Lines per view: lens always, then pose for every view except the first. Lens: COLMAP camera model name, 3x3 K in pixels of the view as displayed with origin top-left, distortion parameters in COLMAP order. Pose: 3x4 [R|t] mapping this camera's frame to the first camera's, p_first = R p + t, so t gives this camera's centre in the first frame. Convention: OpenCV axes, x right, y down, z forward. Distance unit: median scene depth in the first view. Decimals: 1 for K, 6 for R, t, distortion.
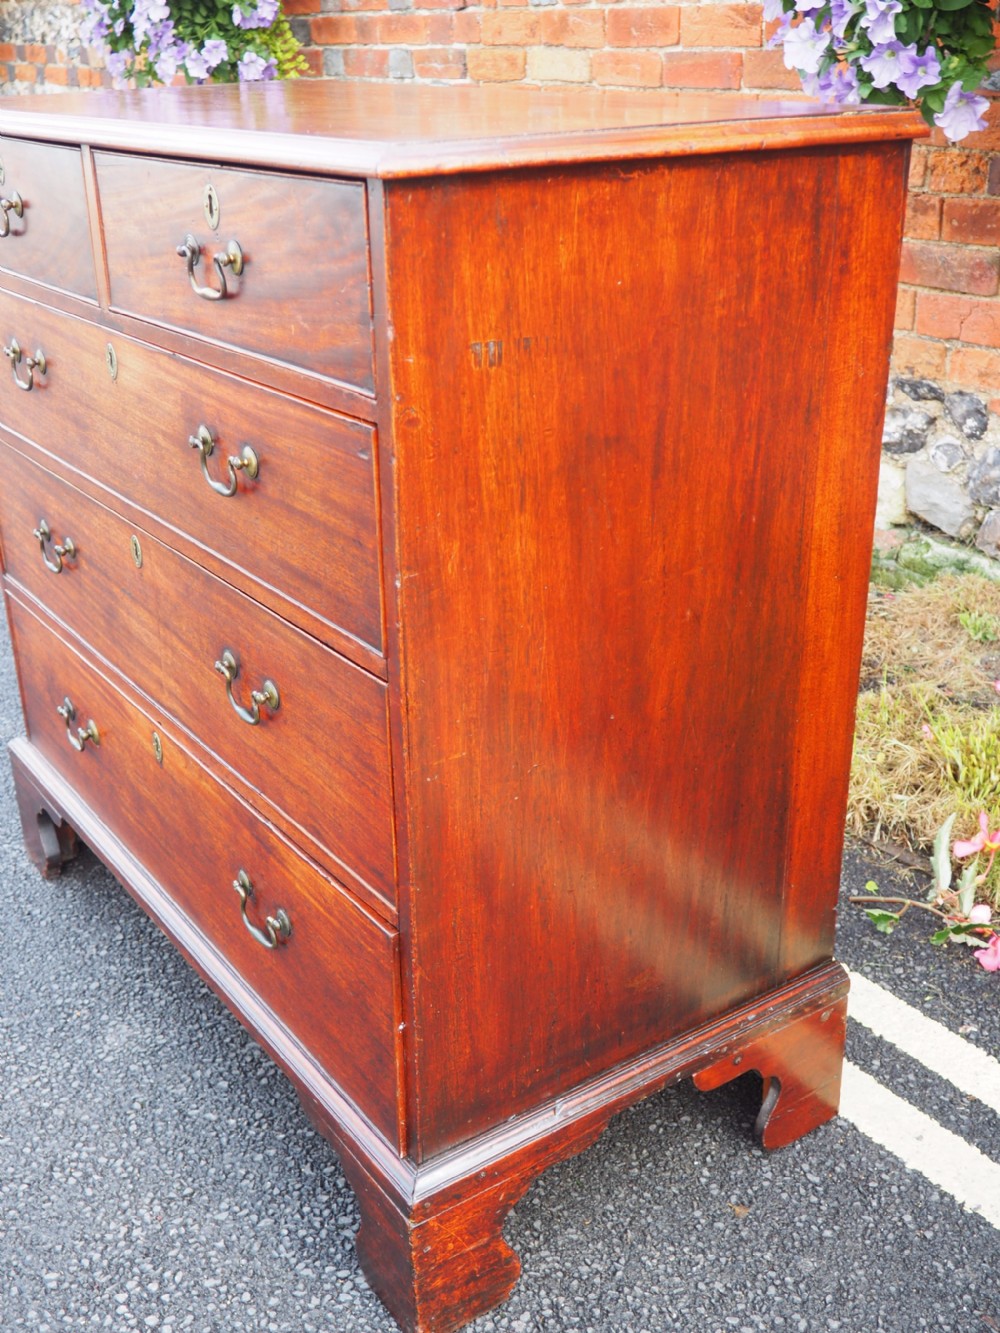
lens RADIAL K [[1414.8, 0, 502.6], [0, 1414.8, 673.6], [0, 0, 1]] dist [0.019459, -0.019986]
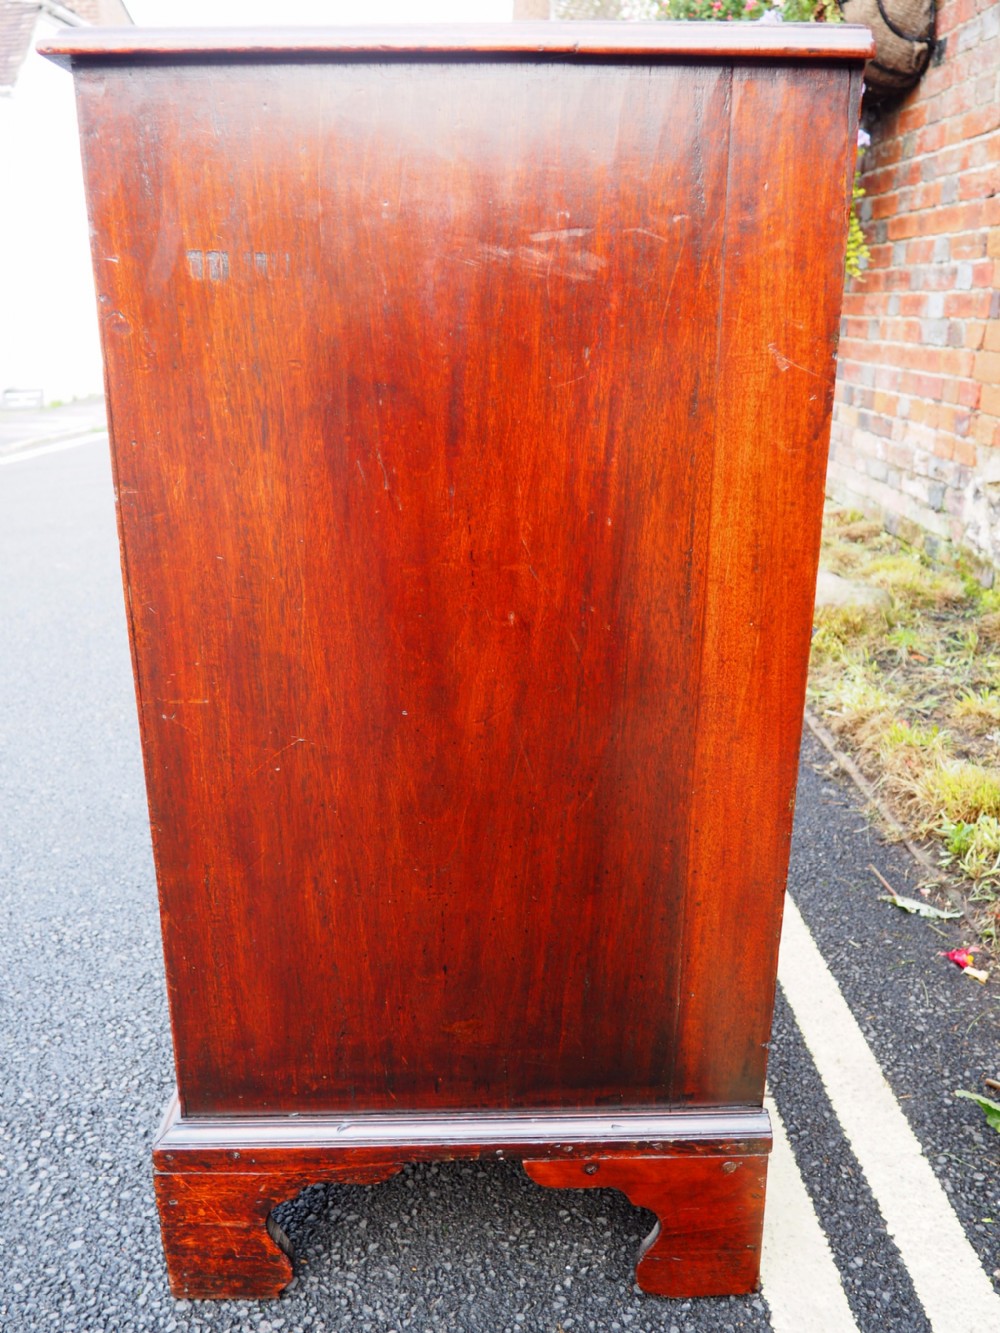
lens RADIAL K [[1100.3, 0, 488.8], [0, 1100.3, 672.6], [0, 0, 1]] dist [-0.052875, 0.021246]
pose [[0.833592, 0.190942, -0.518329, 0.472621], [-0.235674, 0.971603, -0.021098, 0.007972], [0.499582, 0.139744, 0.854921, 0.421834]]
